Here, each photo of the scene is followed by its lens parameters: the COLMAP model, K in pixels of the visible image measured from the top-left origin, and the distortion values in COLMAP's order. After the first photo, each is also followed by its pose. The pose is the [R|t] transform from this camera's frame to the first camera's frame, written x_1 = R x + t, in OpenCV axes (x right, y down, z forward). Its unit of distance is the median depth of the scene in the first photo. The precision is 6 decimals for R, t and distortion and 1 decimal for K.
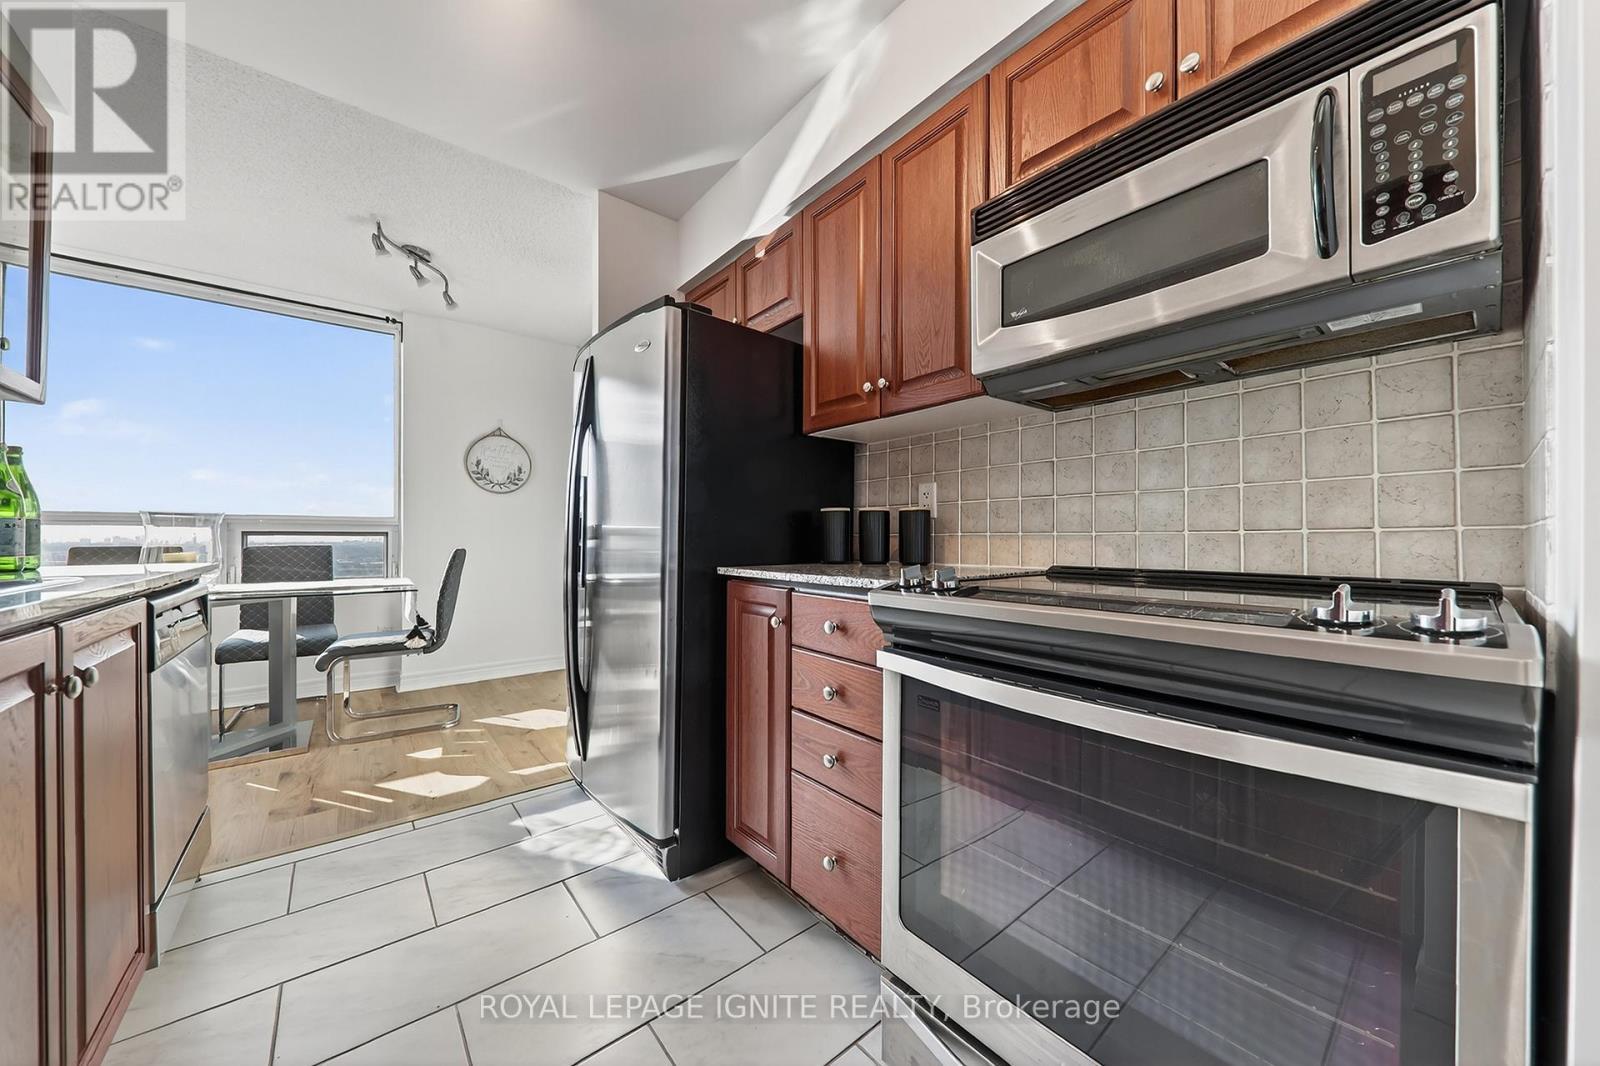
lens RADIAL K [[558.5, 0, 797.1], [0, 558.5, 541.4], [0, 0, 1]] dist [0.000164, -0.000120]
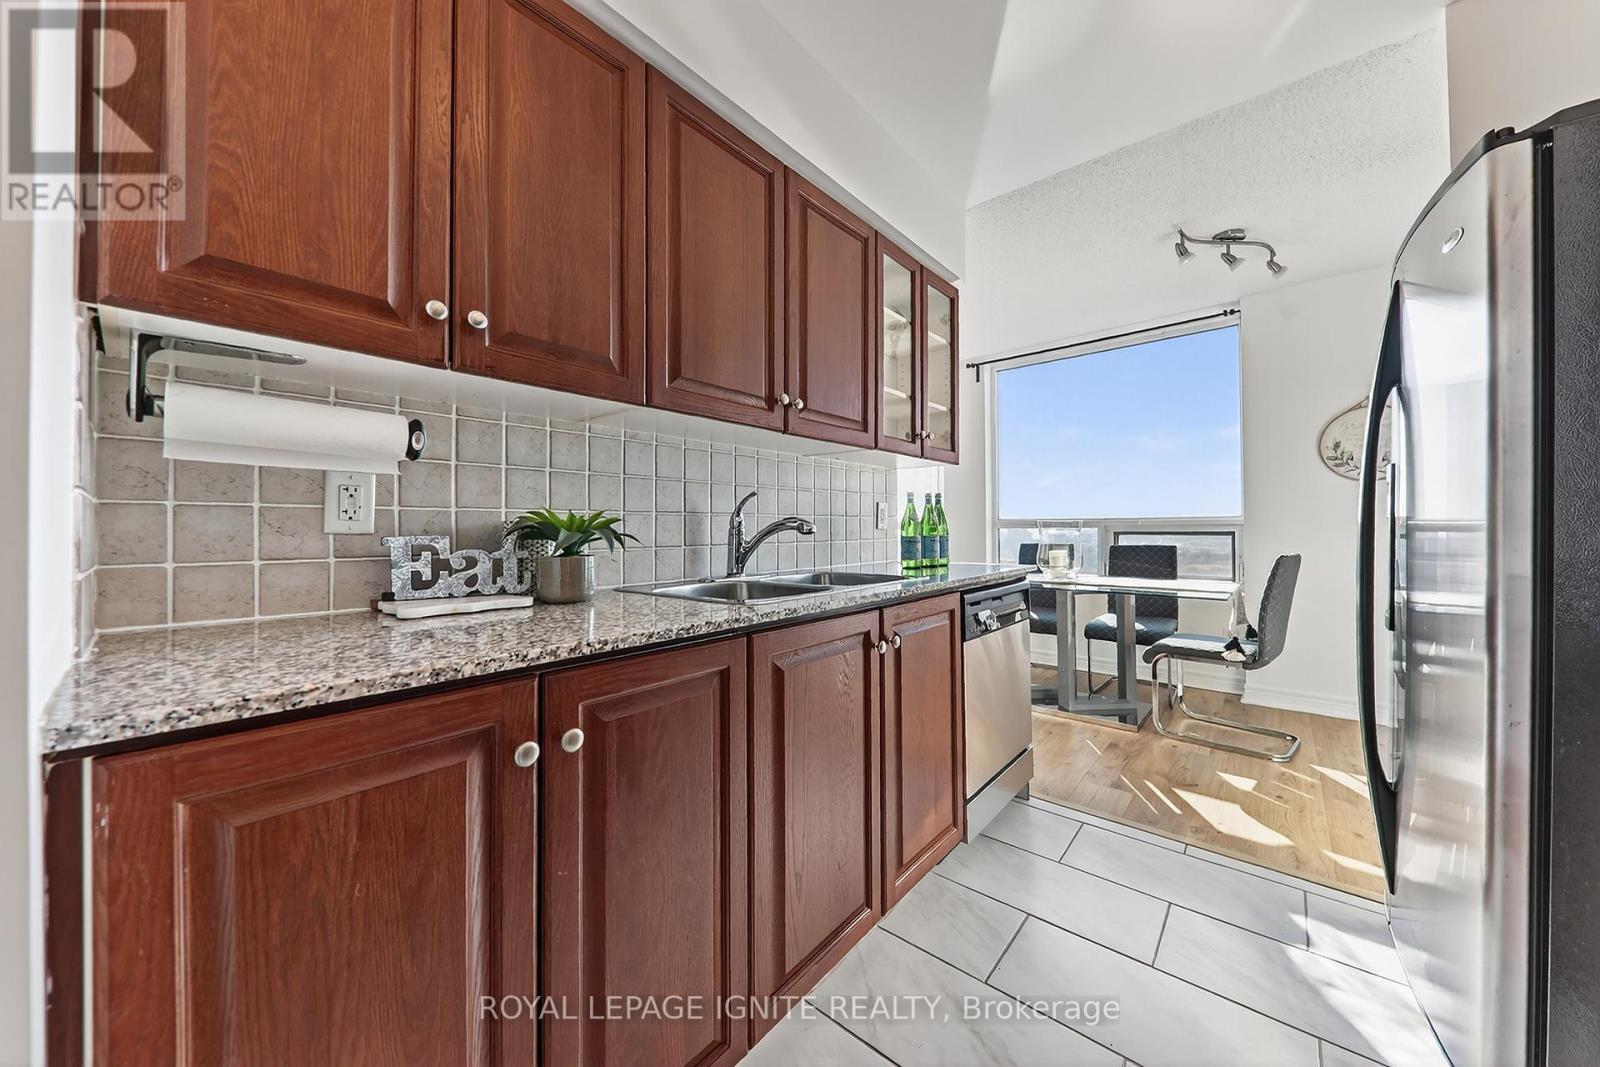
lens RADIAL K [[561.9, 0, 809.9], [0, 561.9, 525.4], [0, 0, 1]] dist [-0.000451, -0.000218]
pose [[0.194276, -0.007527, -0.980918, 0.098843], [0.000750, 0.999971, -0.007524, -0.027904], [0.980947, 0.000726, 0.194276, 0.132074]]
